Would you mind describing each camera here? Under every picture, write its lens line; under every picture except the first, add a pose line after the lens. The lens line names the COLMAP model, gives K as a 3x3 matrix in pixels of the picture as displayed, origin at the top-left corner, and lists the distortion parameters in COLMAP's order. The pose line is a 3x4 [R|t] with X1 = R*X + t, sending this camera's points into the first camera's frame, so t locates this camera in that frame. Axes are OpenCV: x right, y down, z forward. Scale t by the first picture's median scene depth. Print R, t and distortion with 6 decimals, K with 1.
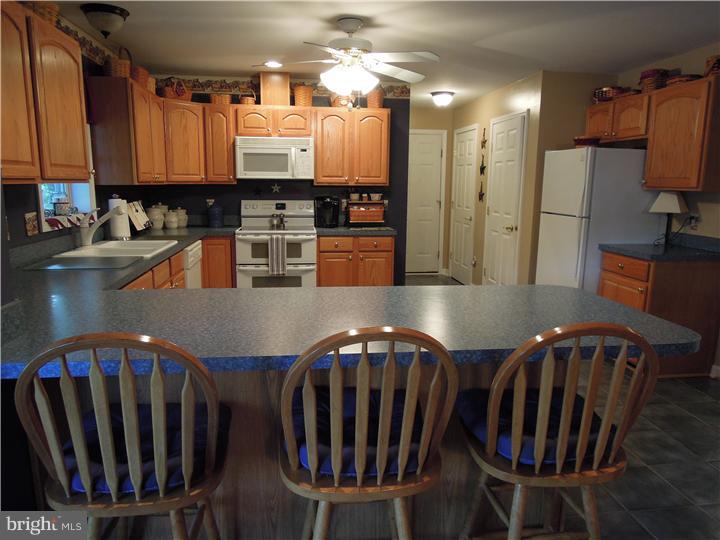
lens RADIAL K [[515.0, 0, 359.4], [0, 515.0, 269.4], [0, 0, 1]] dist [-0.029256, 0.002935]
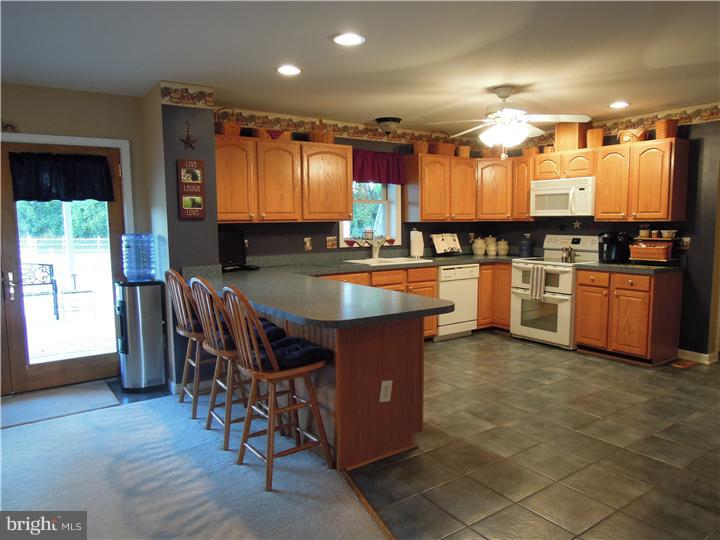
lens RADIAL K [[515.0, 0, 359.8], [0, 515.0, 272.1], [0, 0, 1]] dist [-0.029256, 0.002935]
pose [[0.461181, 0.078399, -0.883836, 0.635390], [-0.137428, 0.990380, 0.016141, -0.014114], [0.876599, 0.114021, 0.467519, 0.116333]]
